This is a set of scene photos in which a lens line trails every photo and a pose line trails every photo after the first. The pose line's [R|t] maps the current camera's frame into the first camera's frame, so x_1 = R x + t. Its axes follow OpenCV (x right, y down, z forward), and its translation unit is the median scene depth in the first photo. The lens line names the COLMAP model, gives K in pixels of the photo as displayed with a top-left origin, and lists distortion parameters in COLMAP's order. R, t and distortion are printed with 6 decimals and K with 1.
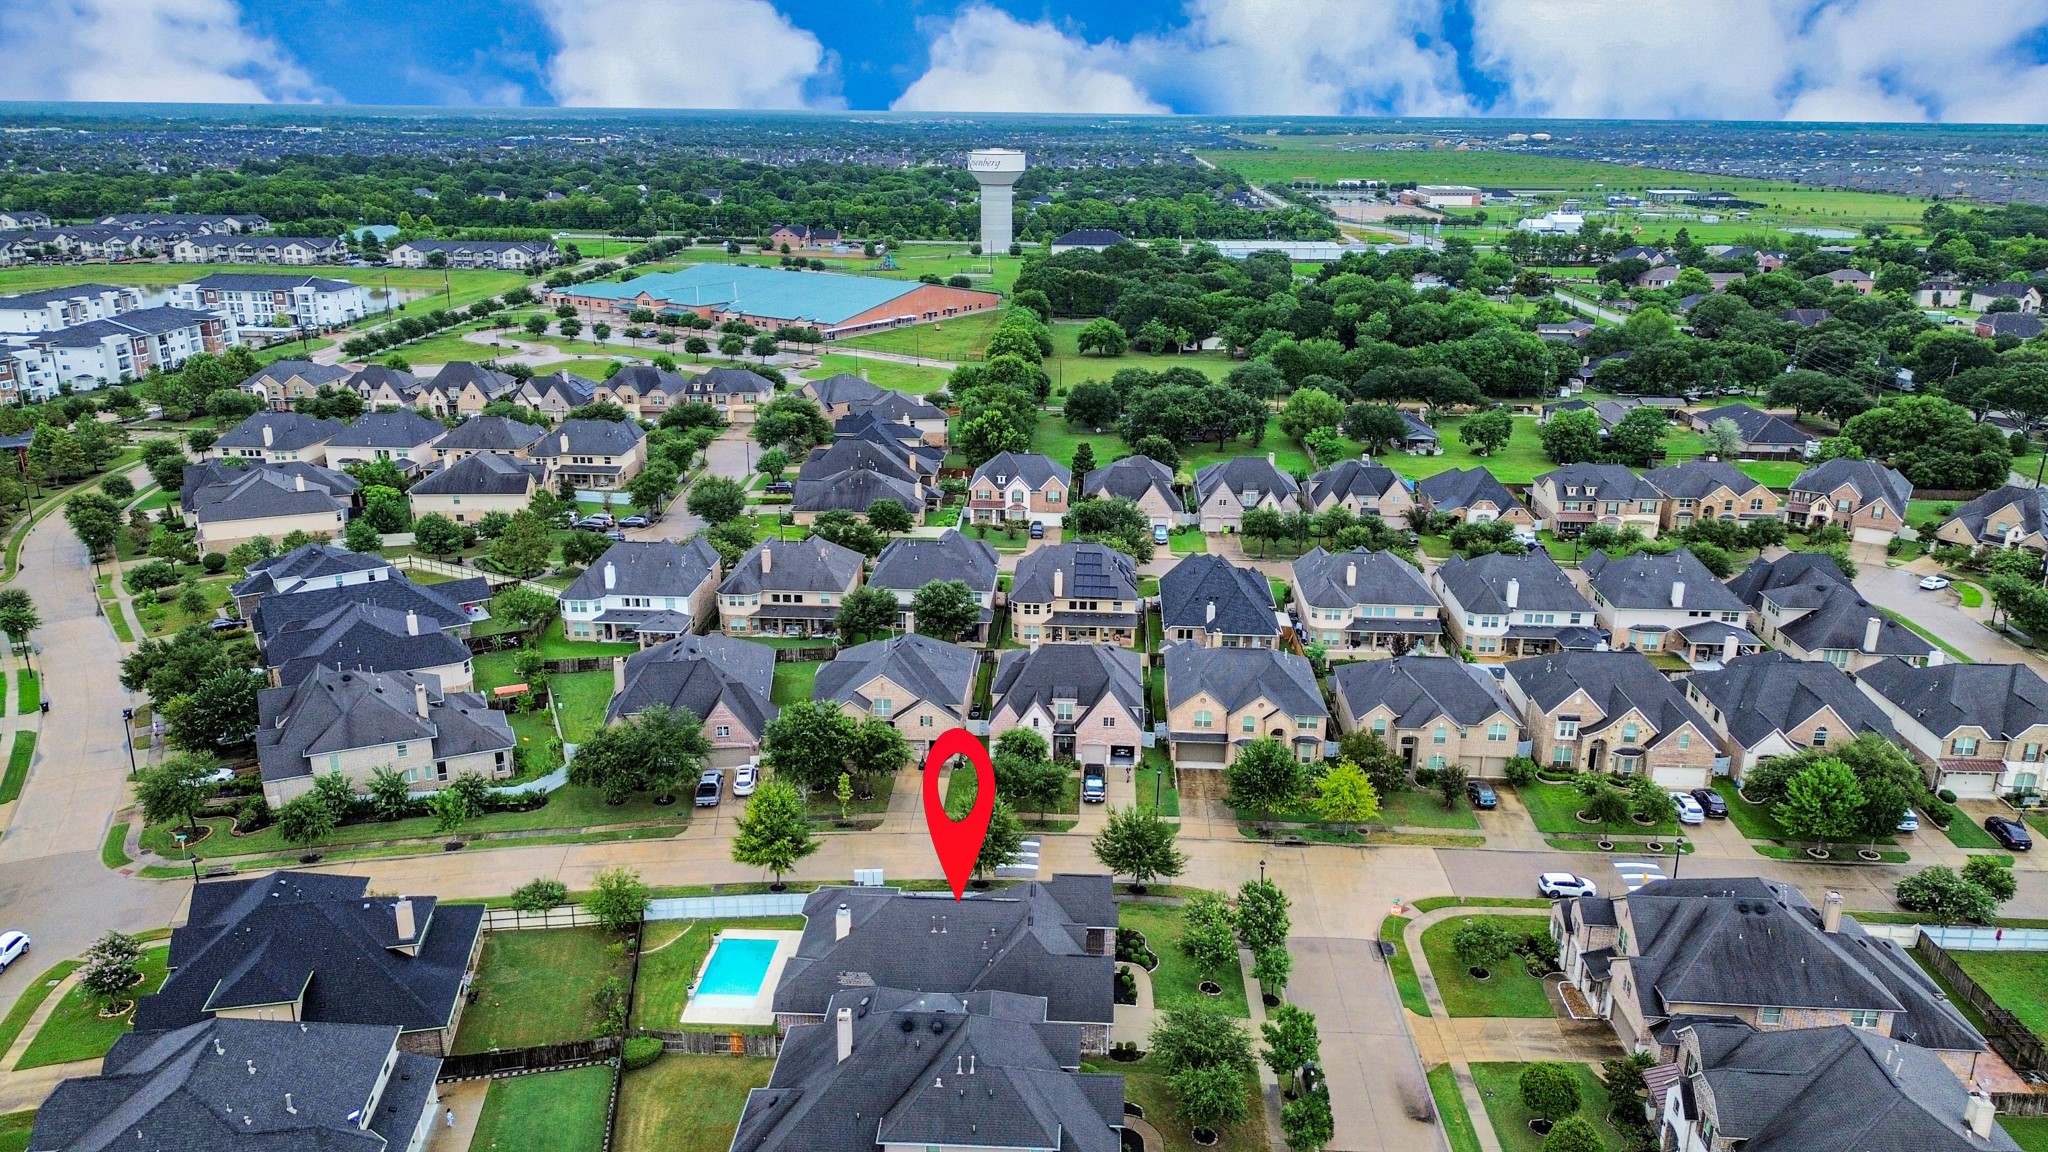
lens RADIAL K [[1481.0, 0, 1024.0], [0, 1481.0, 576.0], [0, 0, 1]] dist [0.041950, -0.006966]
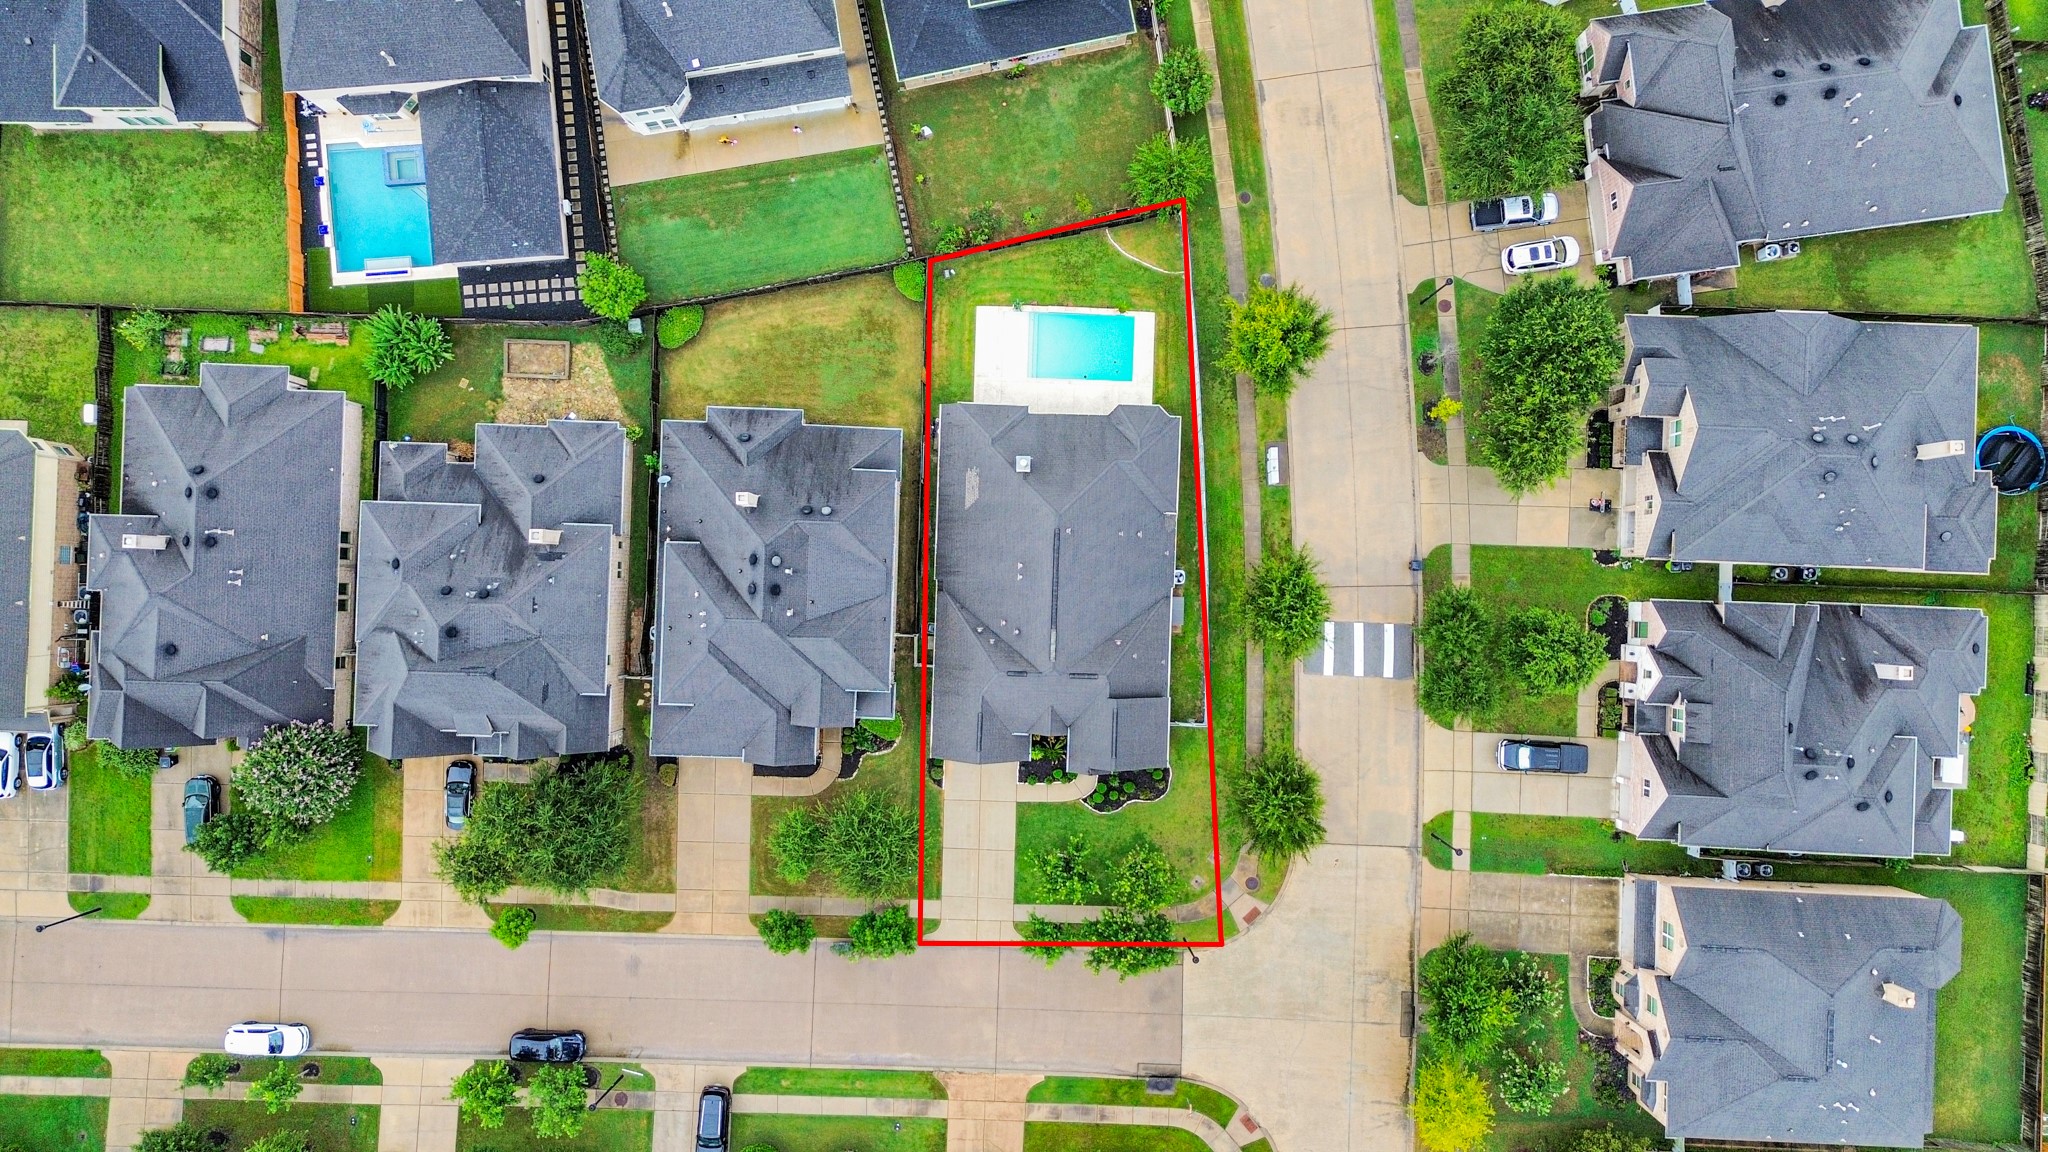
lens RADIAL K [[1481.0, 0, 1024.0], [0, 1481.0, 576.0], [0, 0, 1]] dist [0.041950, -0.006966]
pose [[0.019867, 0.999679, -0.015733, -0.039707], [-0.283230, 0.020719, 0.958828, -0.581636], [0.958846, -0.014593, 0.283550, 0.711355]]
